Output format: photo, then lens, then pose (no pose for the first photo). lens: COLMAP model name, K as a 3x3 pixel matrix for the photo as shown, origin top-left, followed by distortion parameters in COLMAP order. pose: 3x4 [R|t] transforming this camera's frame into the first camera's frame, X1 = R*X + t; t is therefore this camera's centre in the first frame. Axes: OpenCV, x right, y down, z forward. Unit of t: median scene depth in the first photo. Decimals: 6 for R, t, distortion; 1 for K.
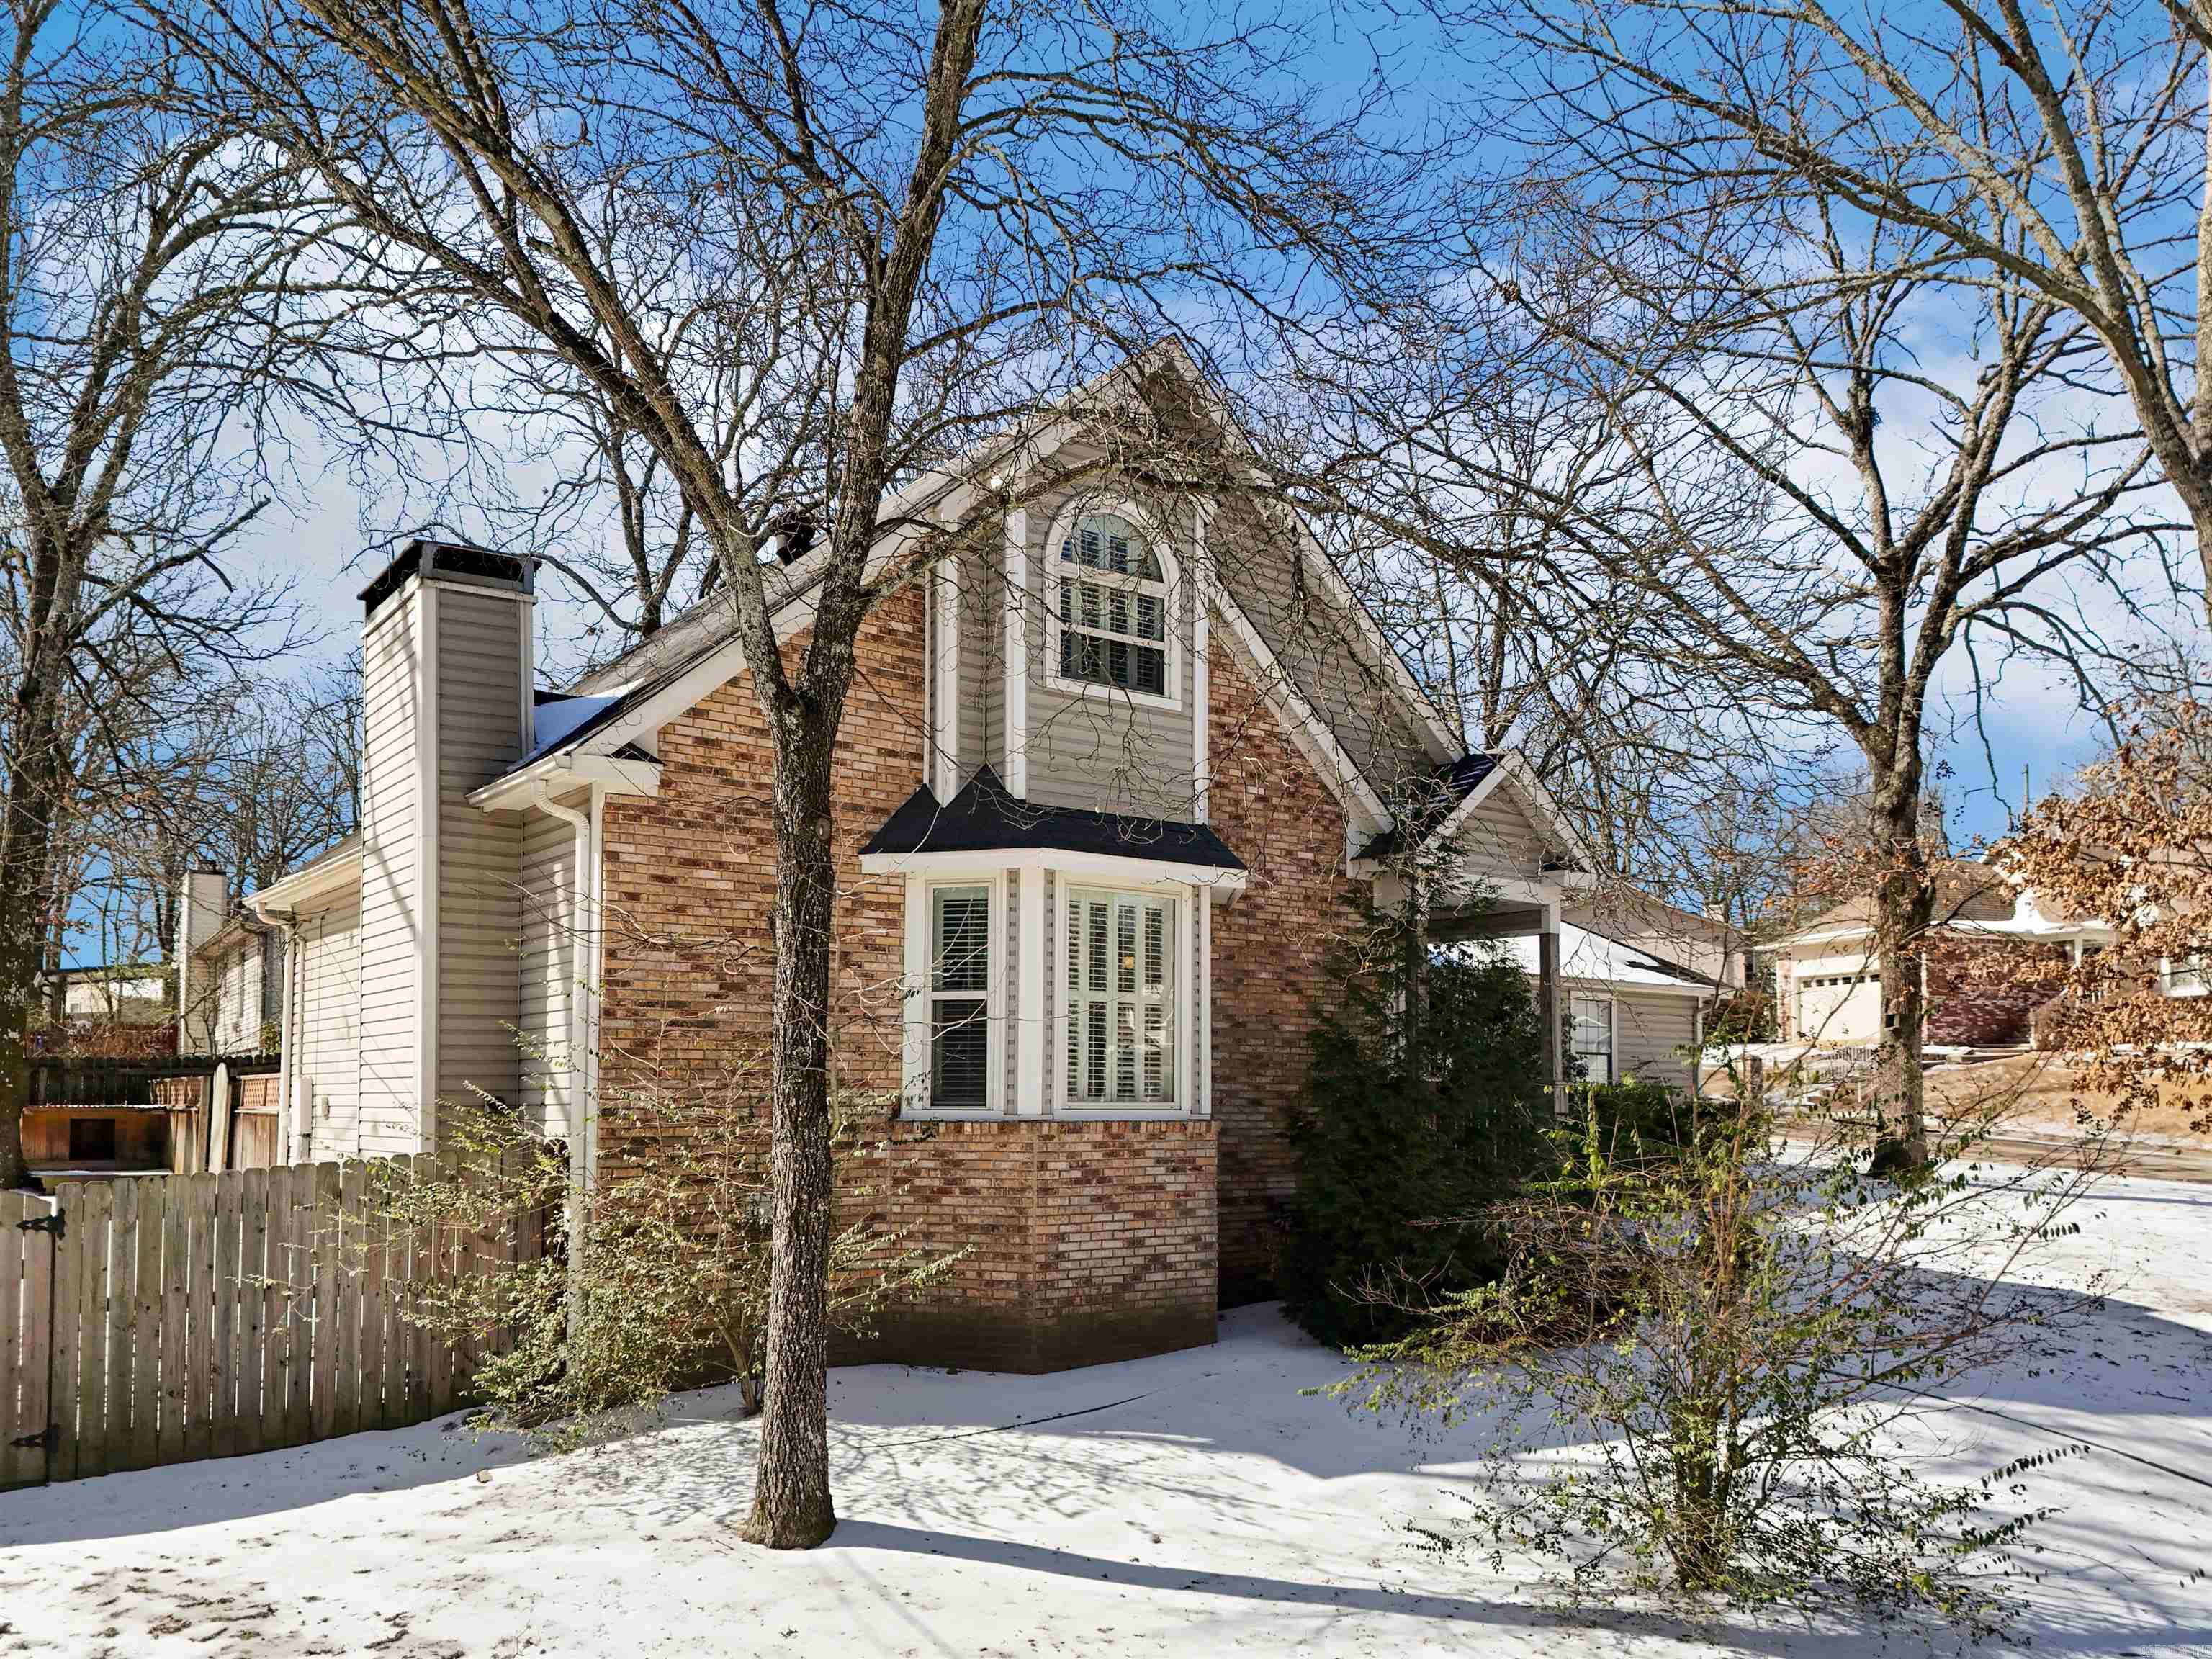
lens RADIAL K [[1916.3, 0, 1106.0], [0, 1916.3, 829.5], [0, 0, 1]] dist [-0.004294, -0.004480]
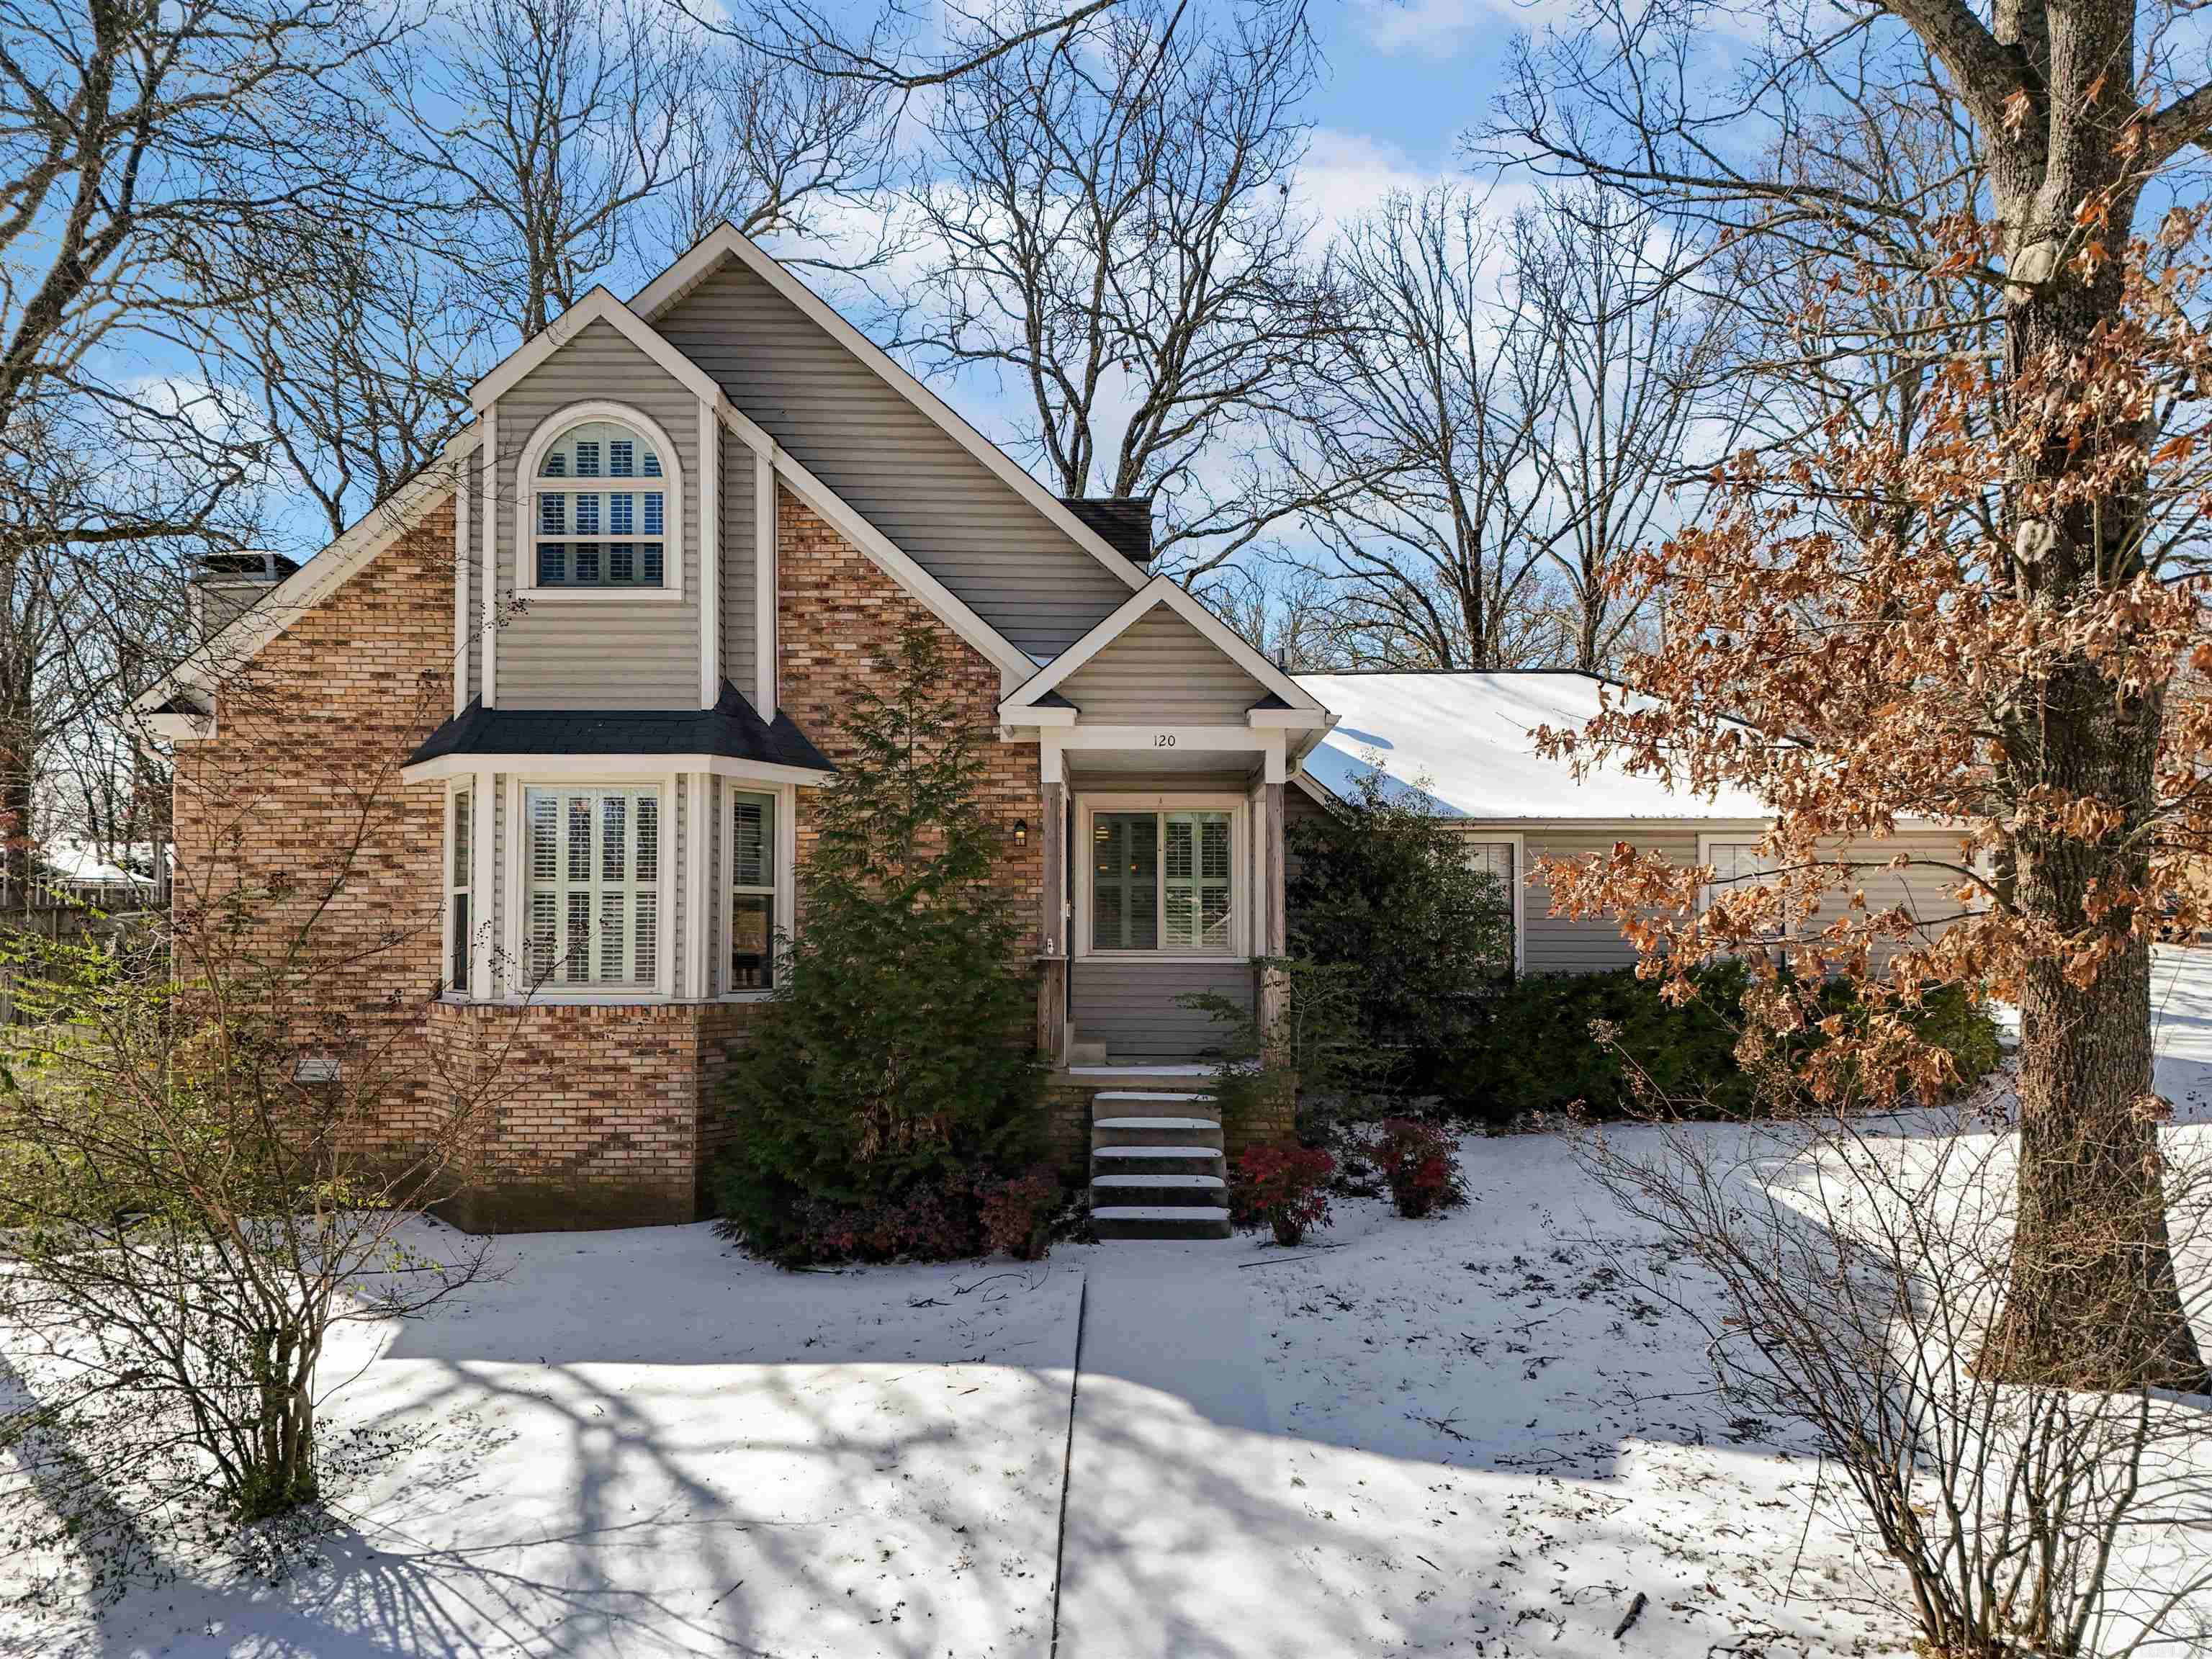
lens RADIAL K [[1668.9, 0, 1106.0], [0, 1668.9, 829.5], [0, 0, 1]] dist [-0.086218, 0.000628]
pose [[0.823326, -0.056507, -0.564749, 0.755776], [0.086544, 0.995895, 0.026523, 0.057878], [0.560932, -0.070713, 0.824836, 0.425360]]
